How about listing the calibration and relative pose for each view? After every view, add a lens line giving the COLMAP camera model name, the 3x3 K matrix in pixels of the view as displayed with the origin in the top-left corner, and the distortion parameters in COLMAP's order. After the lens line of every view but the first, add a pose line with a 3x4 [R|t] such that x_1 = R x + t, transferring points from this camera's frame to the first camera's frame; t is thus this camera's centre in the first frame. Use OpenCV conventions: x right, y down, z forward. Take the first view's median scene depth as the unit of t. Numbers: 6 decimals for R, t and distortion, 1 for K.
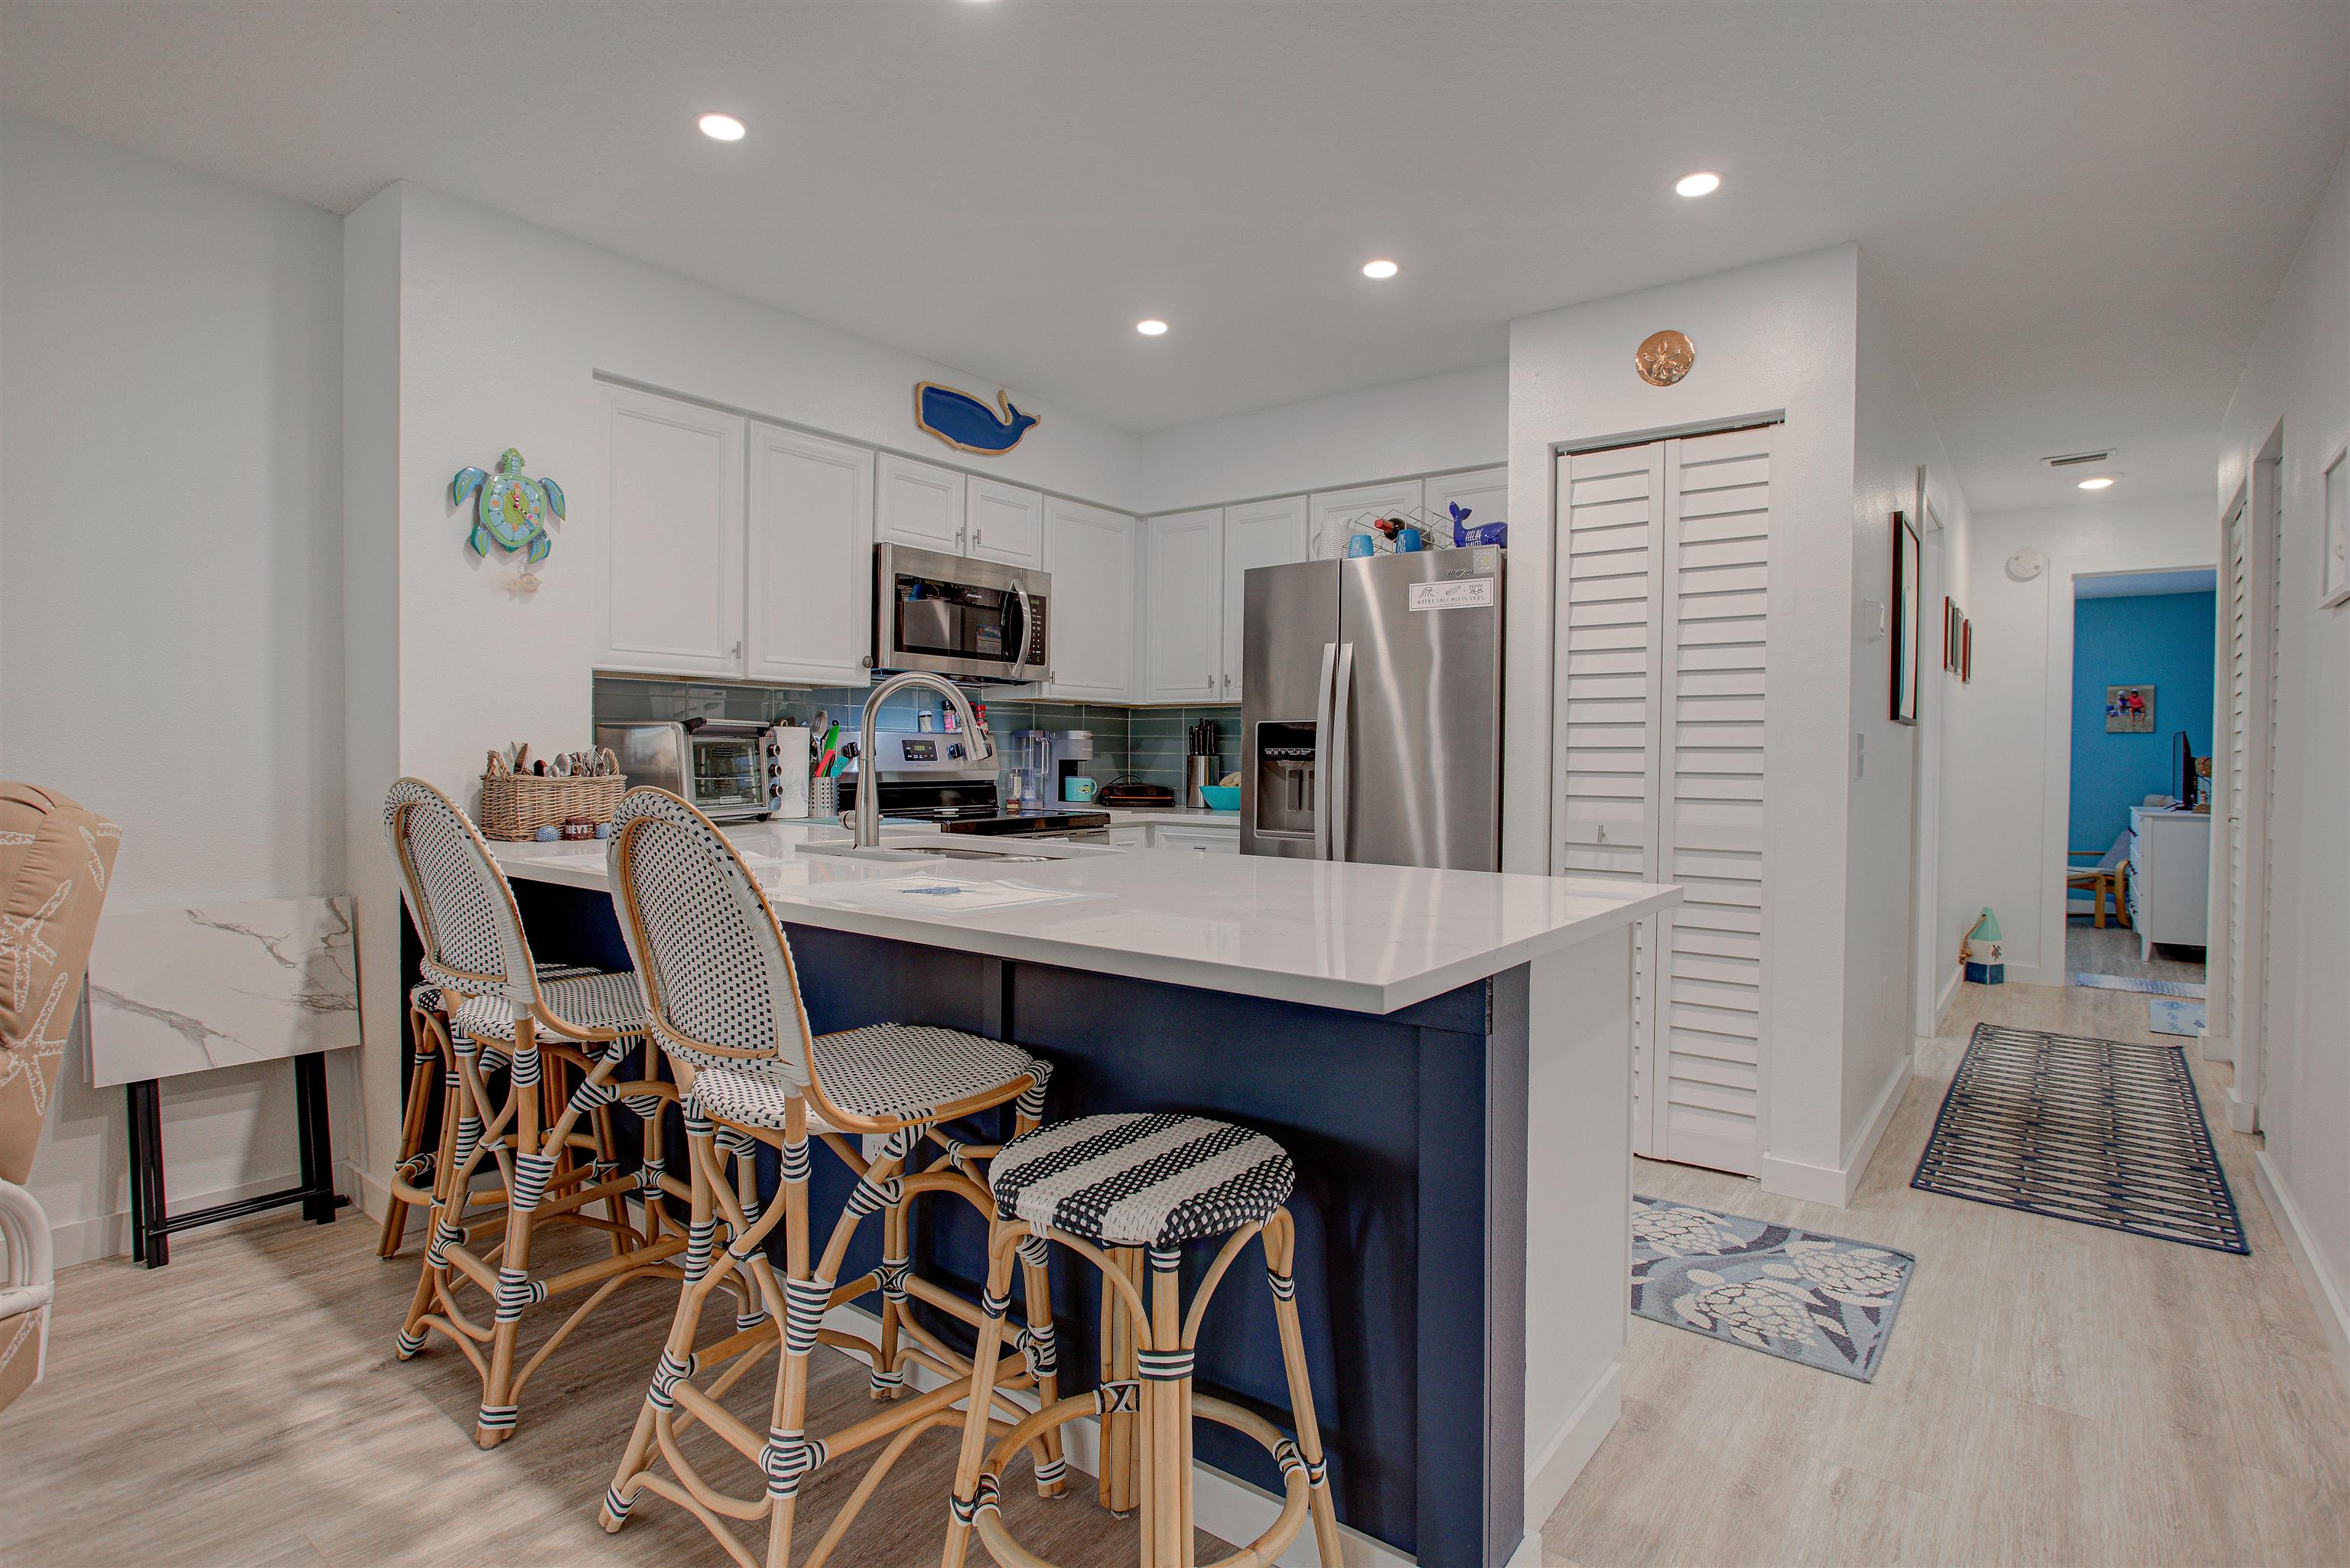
lens RADIAL K [[1176.0, 0, 1171.2], [0, 1176.0, 776.8], [0, 0, 1]] dist [-0.022462, 0.009796]
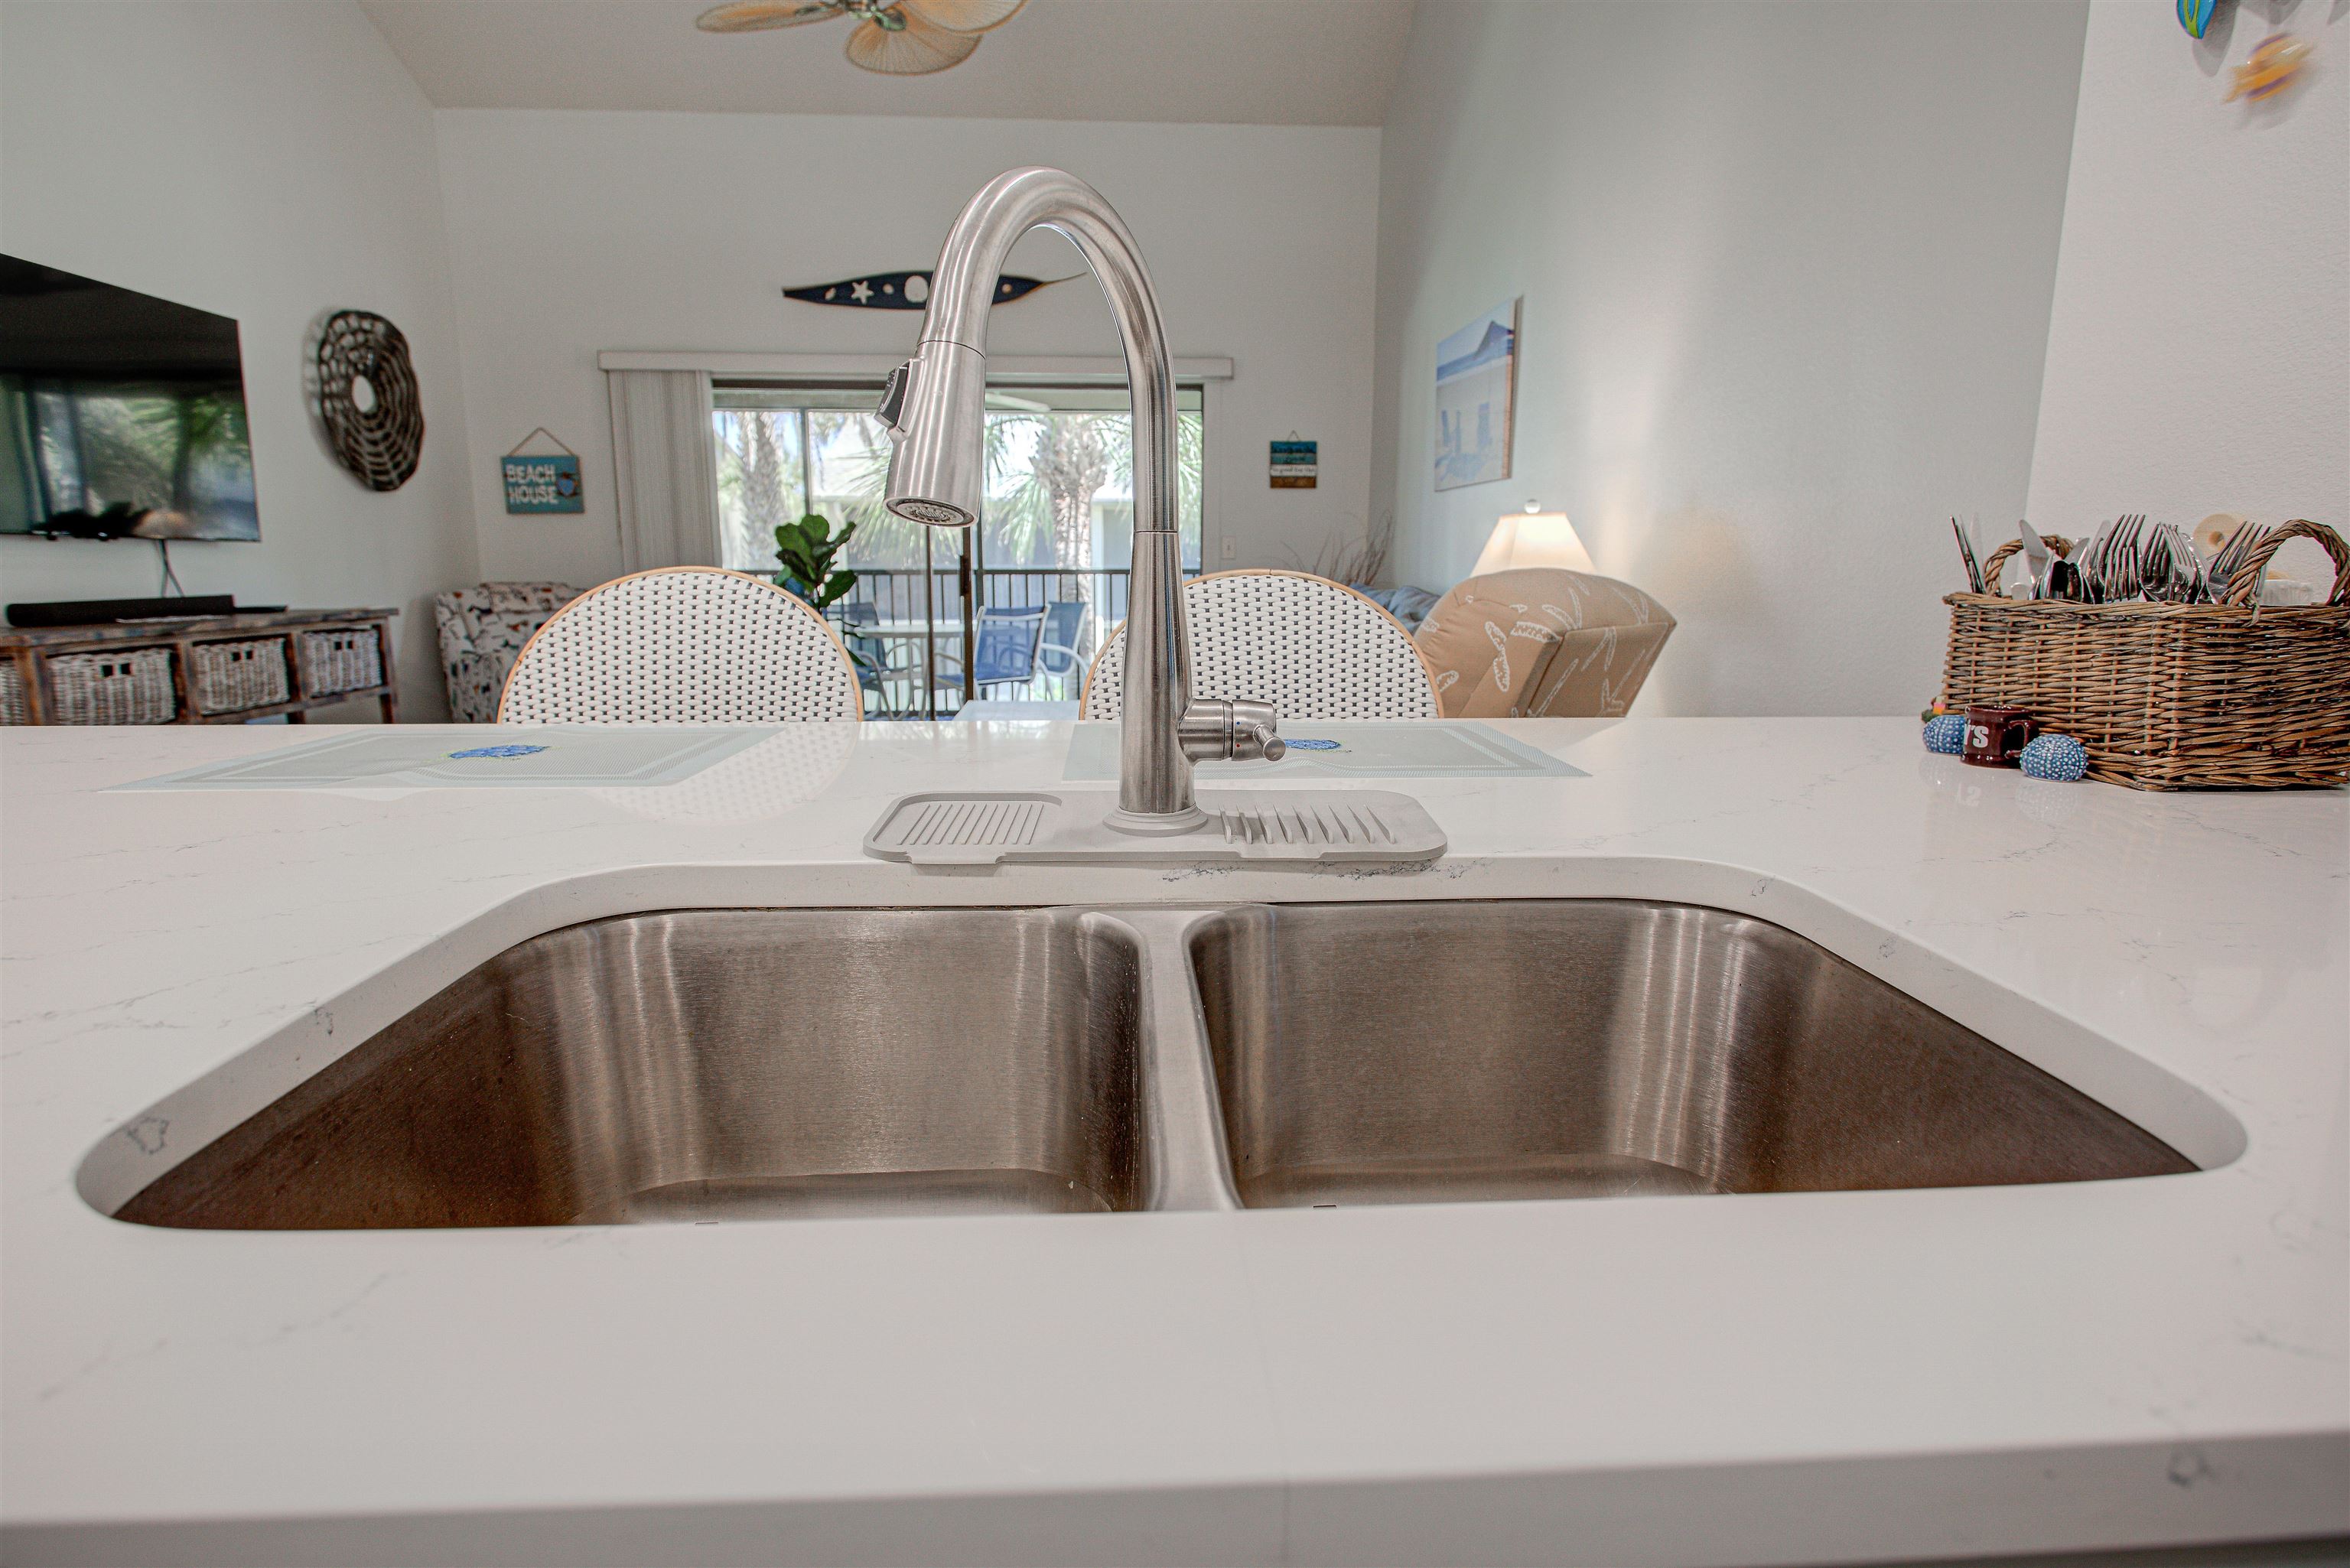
lens RADIAL K [[1175.8, 0, 1176.2], [0, 1175.8, 777.4], [0, 0, 1]] dist [-0.020653, 0.008541]
pose [[-0.757401, 0.110165, -0.643589, -0.041645], [-0.021186, 0.980999, 0.192853, -0.008948], [0.652606, 0.159702, -0.740676, 0.955929]]
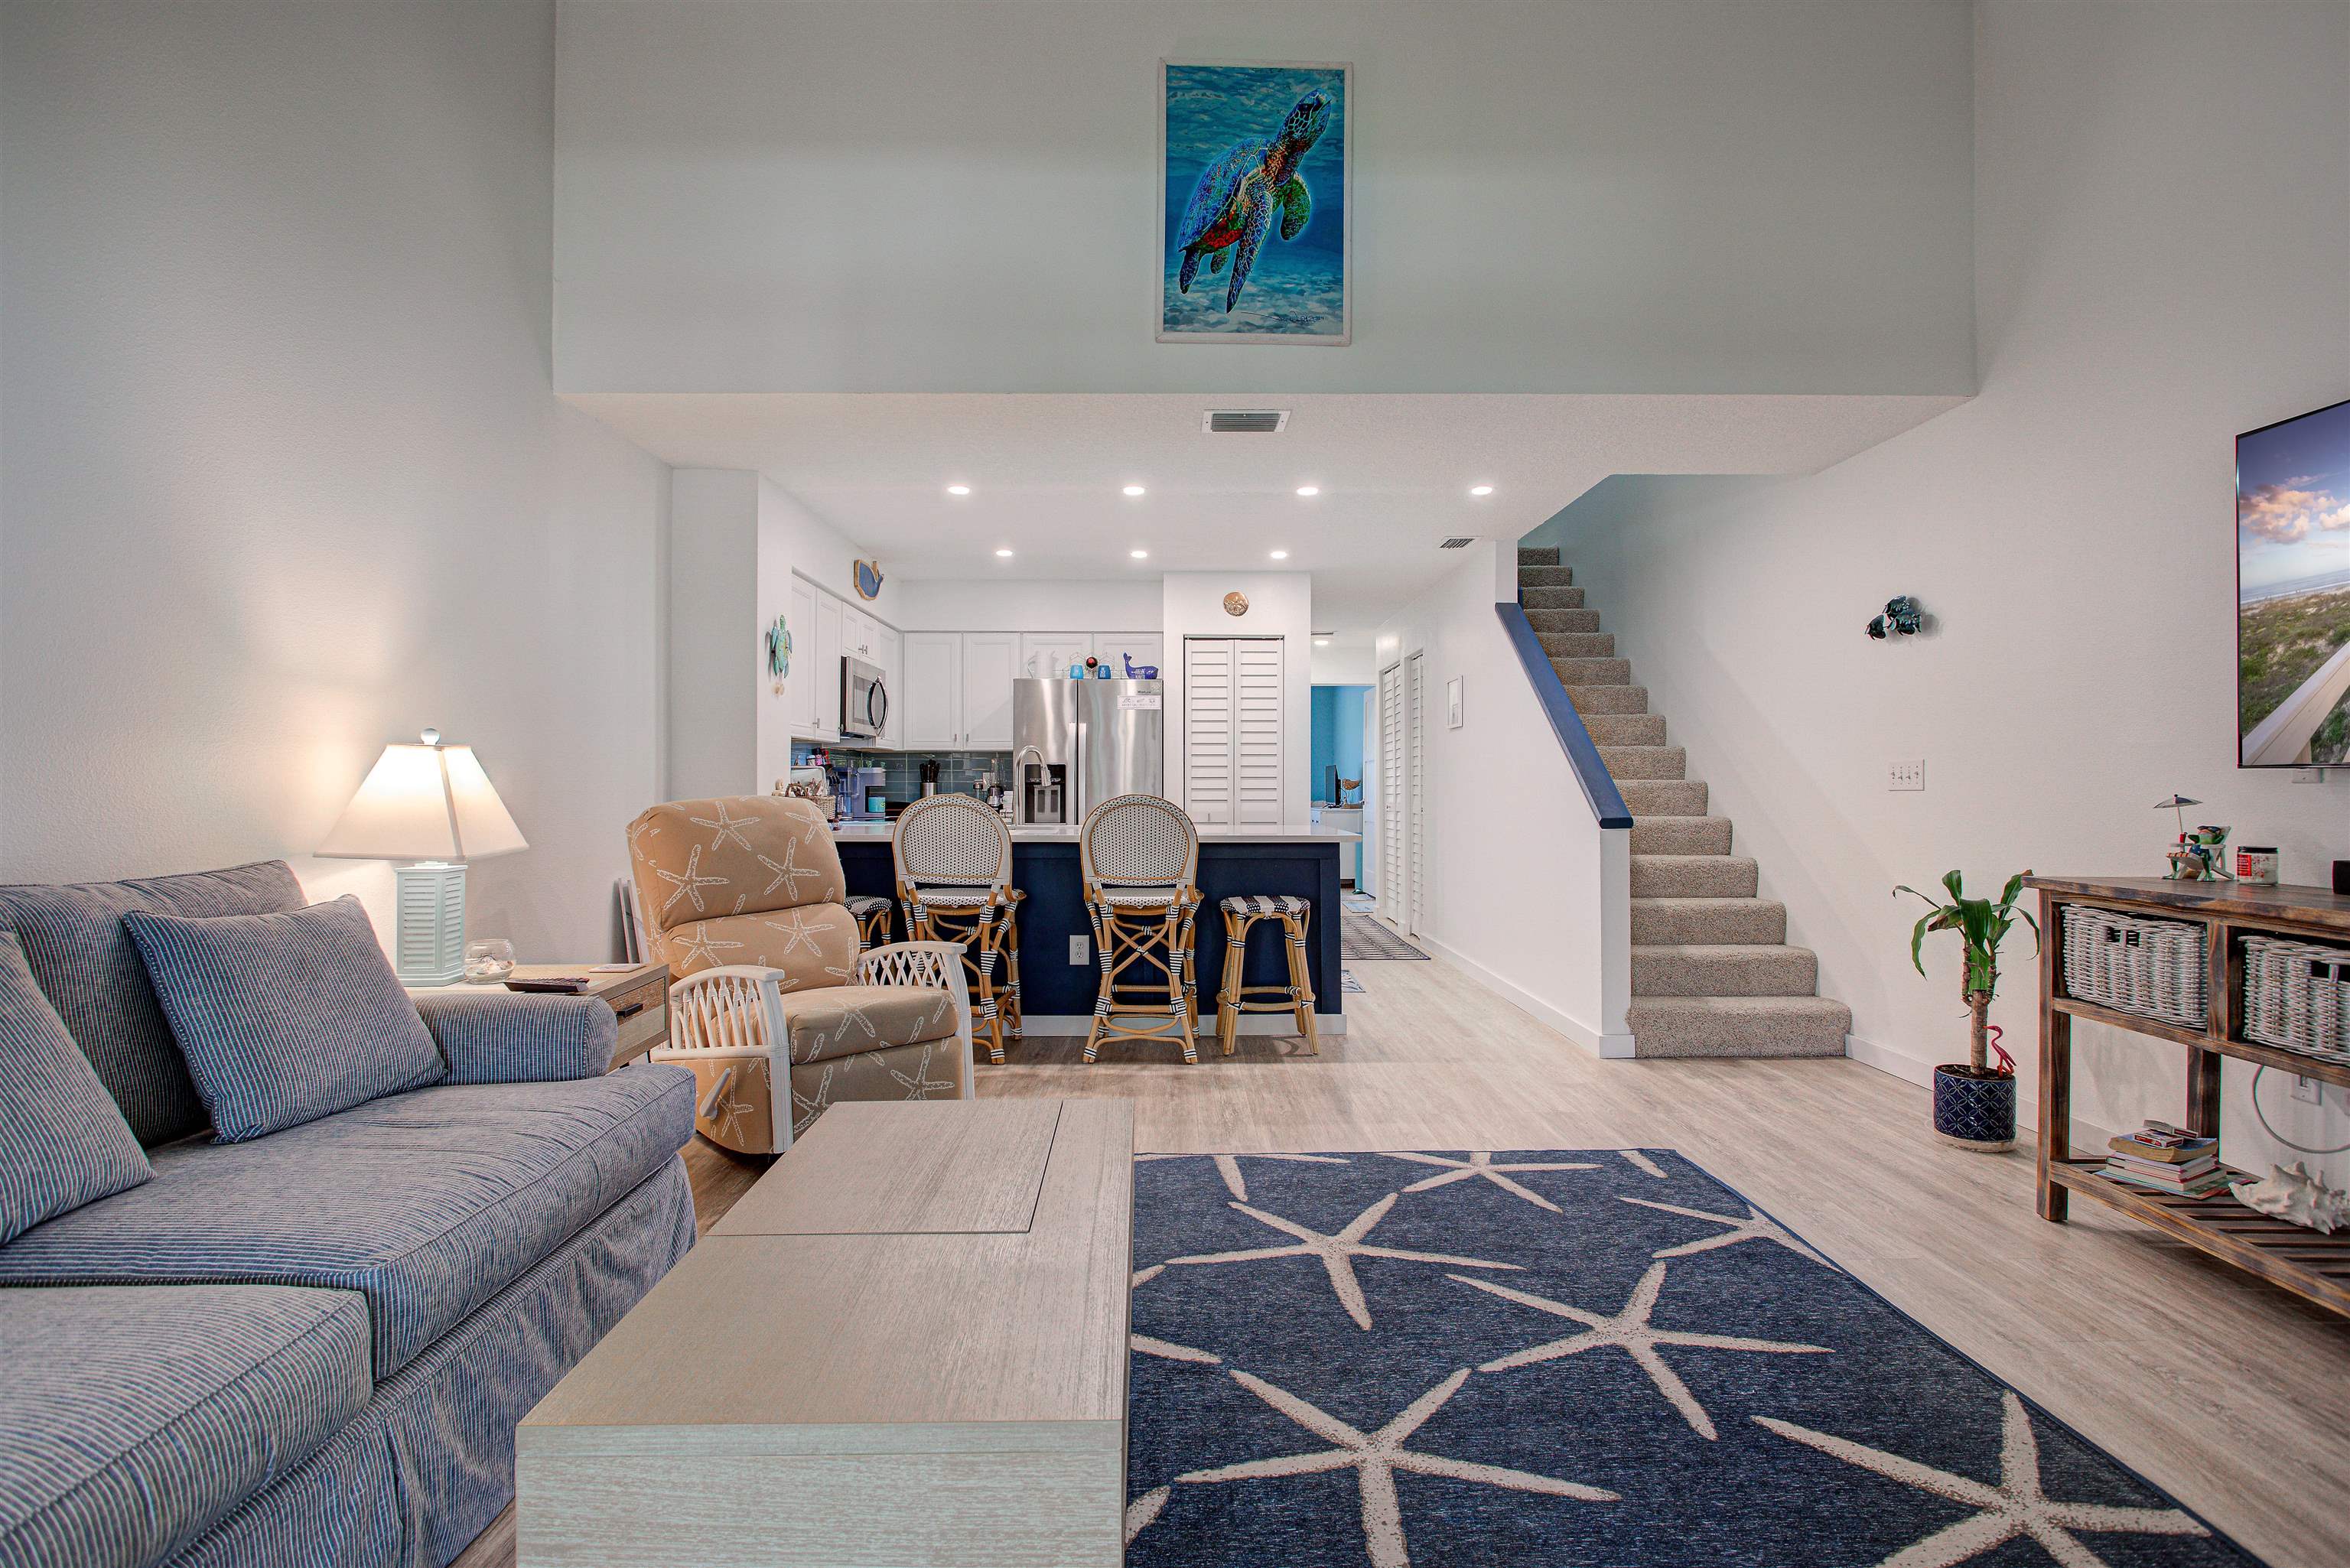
lens RADIAL K [[1175.8, 0, 1176.2], [0, 1175.8, 777.4], [0, 0, 1]] dist [-0.020653, 0.008541]
pose [[0.786584, -0.004999, 0.617463, -1.057404], [0.016757, 0.999772, -0.013253, 0.003157], [-0.617256, 0.020771, 0.786488, -0.696479]]
